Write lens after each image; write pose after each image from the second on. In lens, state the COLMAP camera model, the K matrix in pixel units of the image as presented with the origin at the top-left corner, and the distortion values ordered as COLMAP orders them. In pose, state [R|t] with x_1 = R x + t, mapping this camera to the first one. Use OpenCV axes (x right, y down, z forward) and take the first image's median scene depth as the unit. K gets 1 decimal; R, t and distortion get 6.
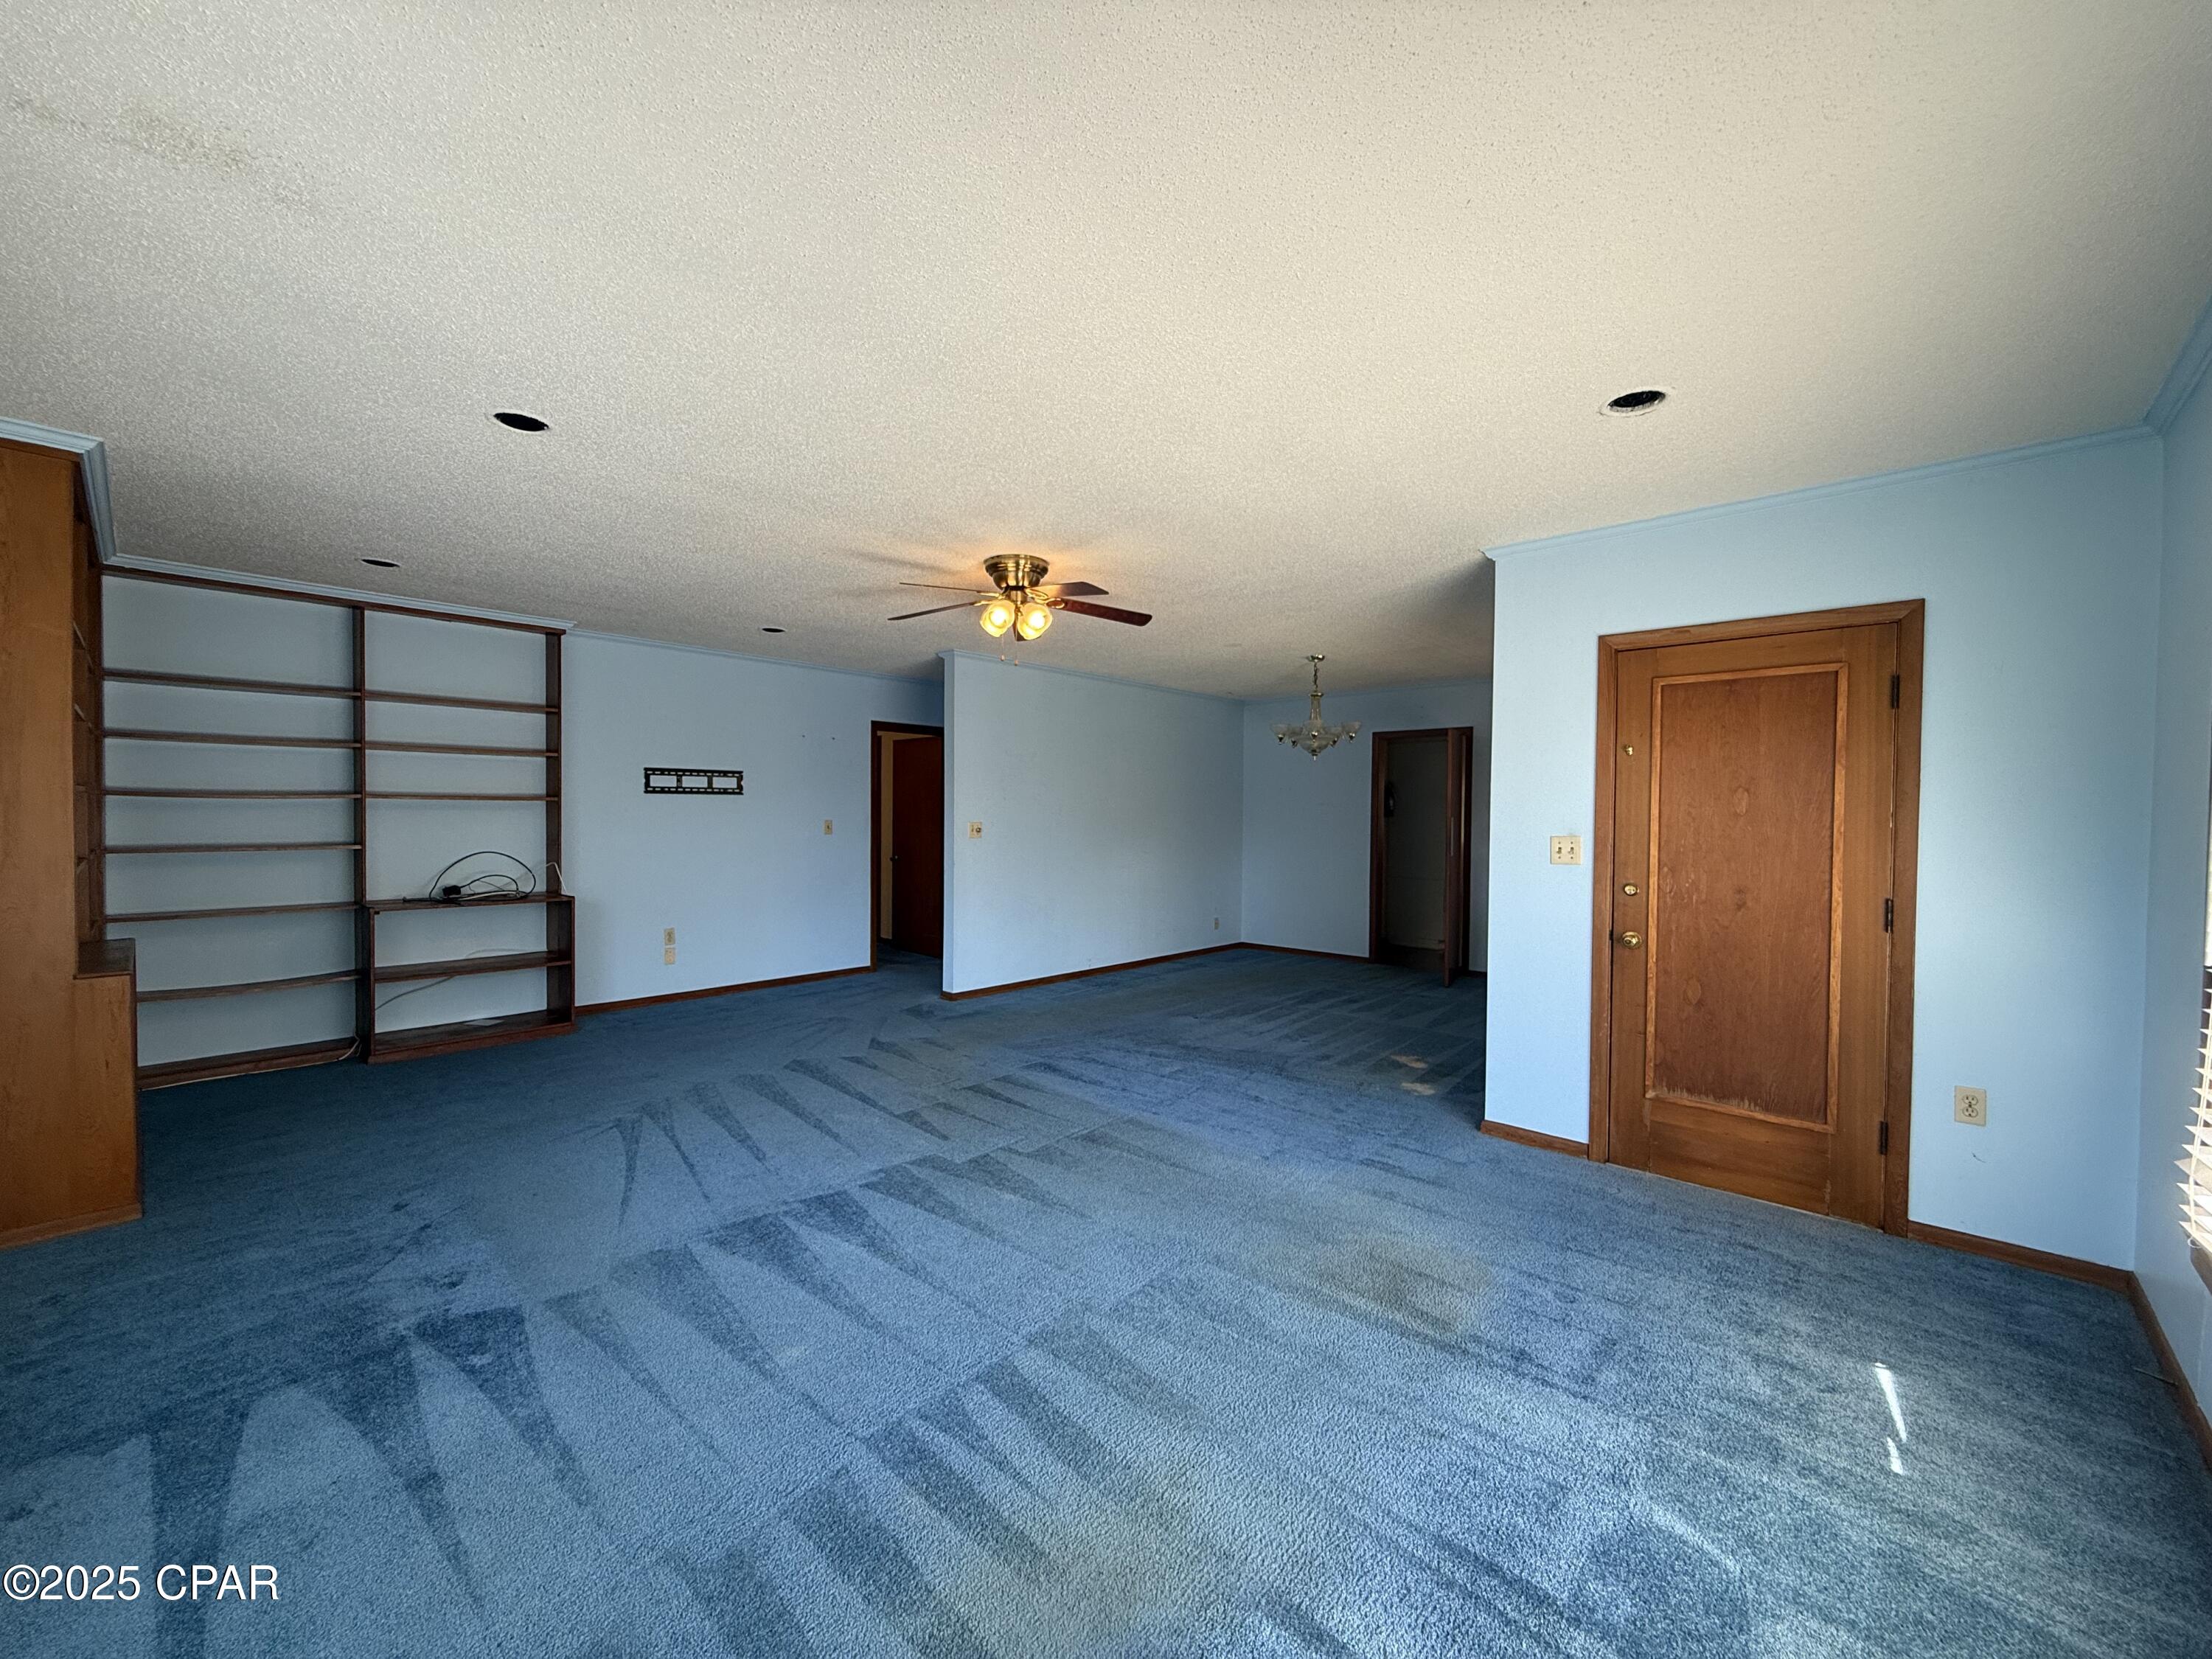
lens RADIAL K [[888.1, 0, 1107.7], [0, 888.1, 818.1], [0, 0, 1]] dist [0.003298, -0.000011]
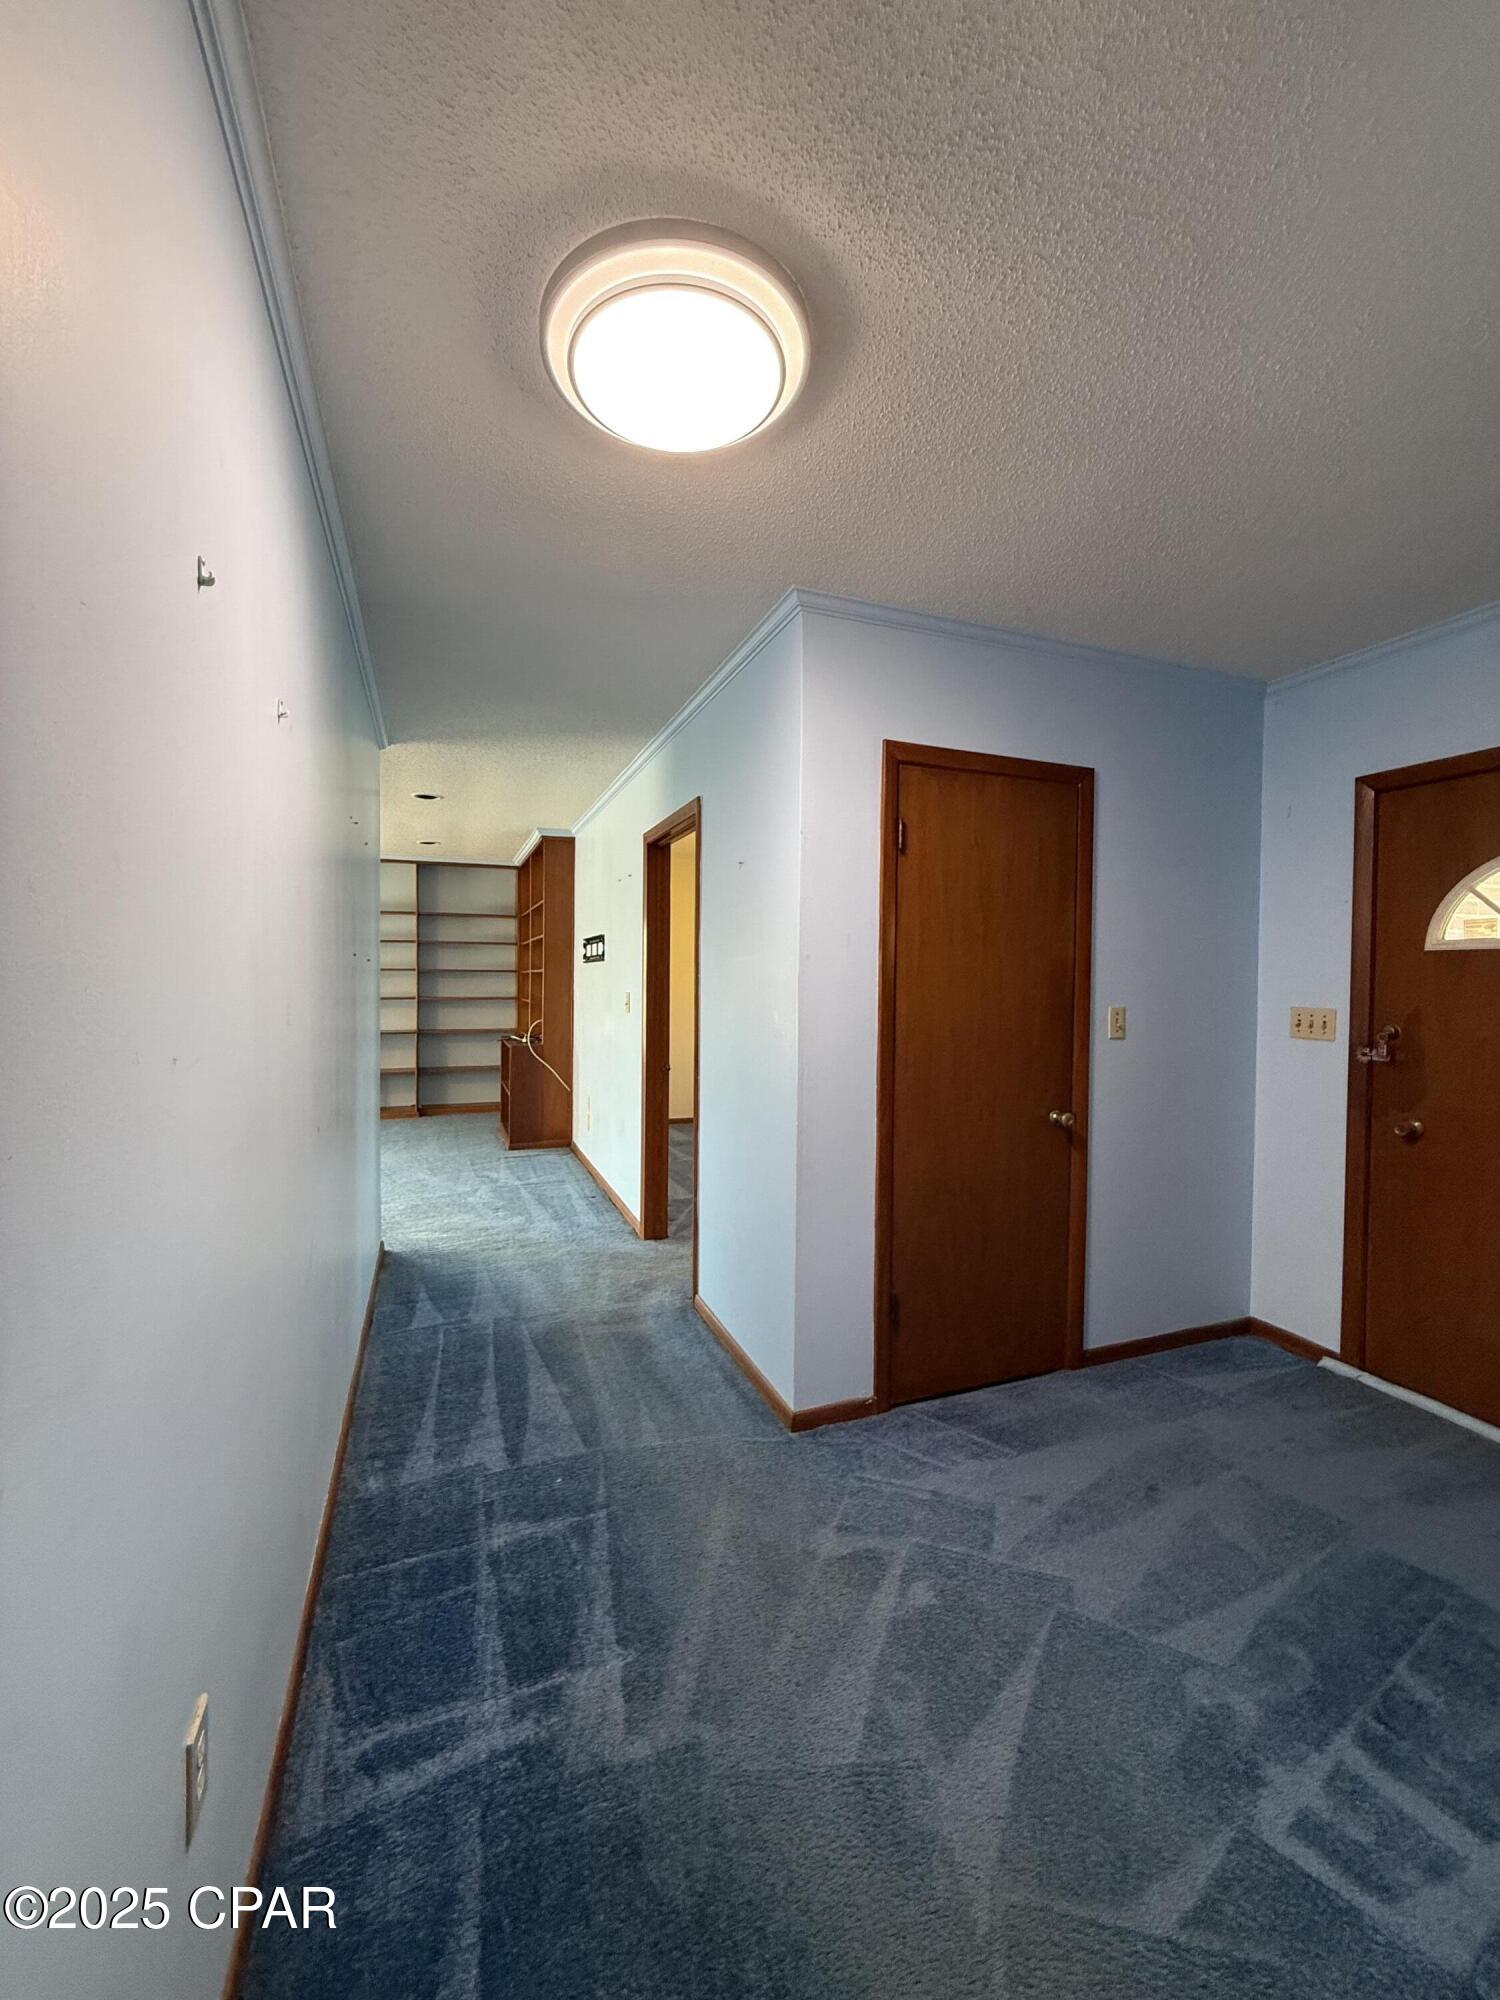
lens RADIAL K [[803.0, 0, 752.0], [0, 803.0, 1004.2], [0, 0, 1]] dist [0.003298, -0.000011]
pose [[-0.446994, 0.010060, -0.894480, 0.308615], [-0.021112, 0.999540, 0.021792, -0.004024], [0.894288, 0.028625, -0.446576, 1.963986]]
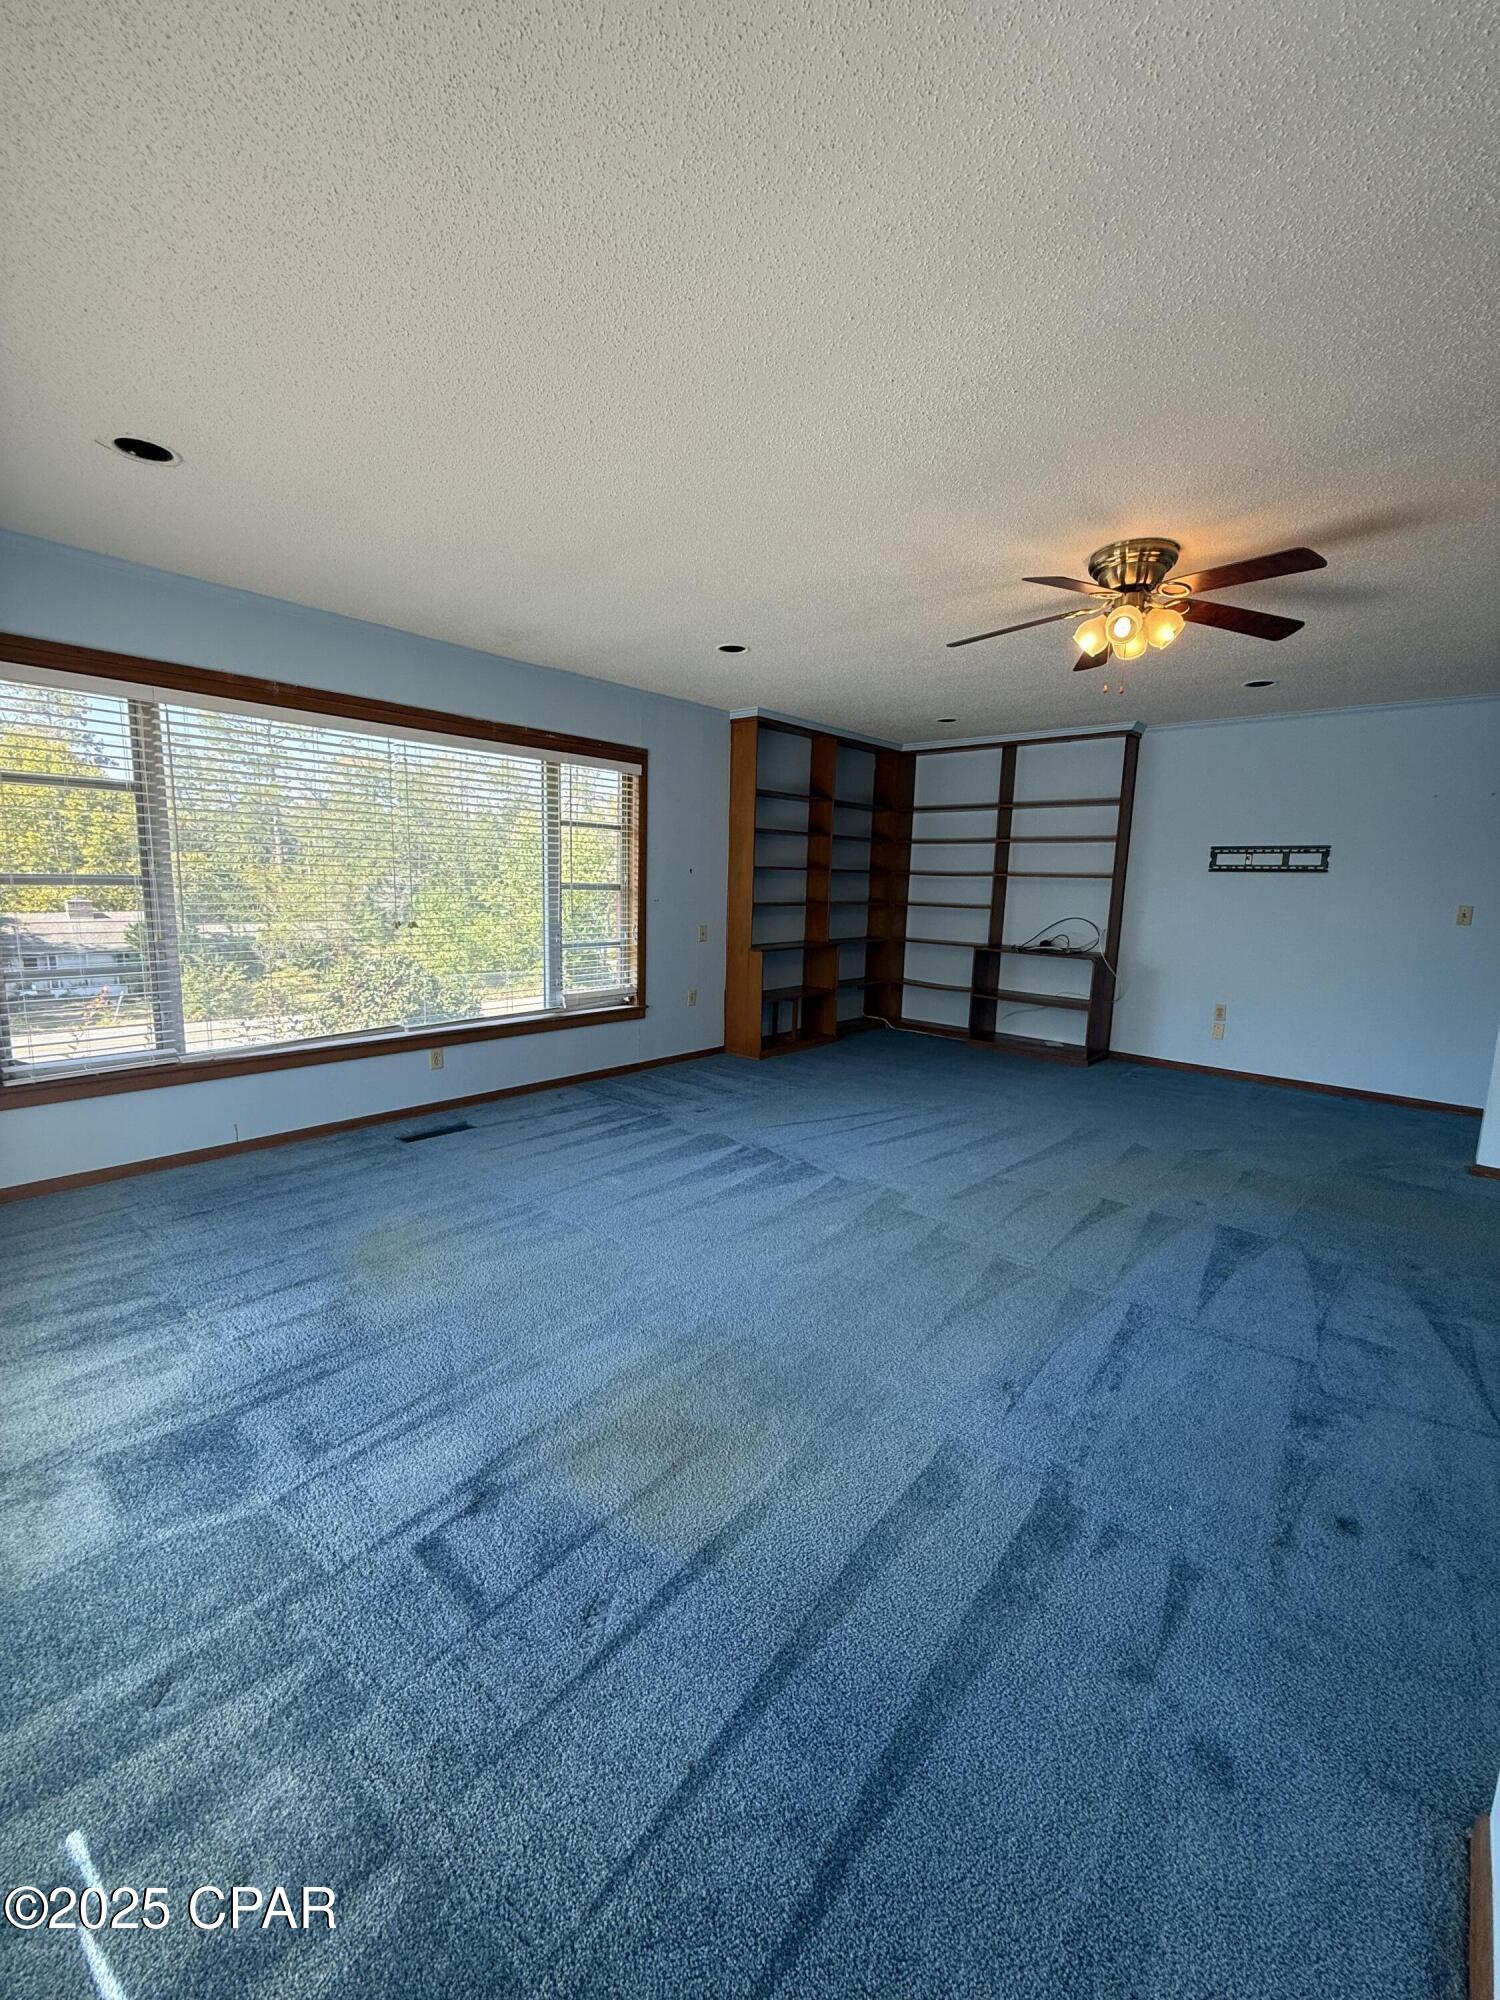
lens RADIAL K [[803.0, 0, 751.1], [0, 803.0, 1003.6], [0, 0, 1]] dist [0.003298, -0.000011]
pose [[0.002104, 0.145922, -0.989294, 0.528719], [-0.031924, 0.988802, 0.145782, 0.005502], [0.999488, 0.031276, 0.006739, 0.560958]]
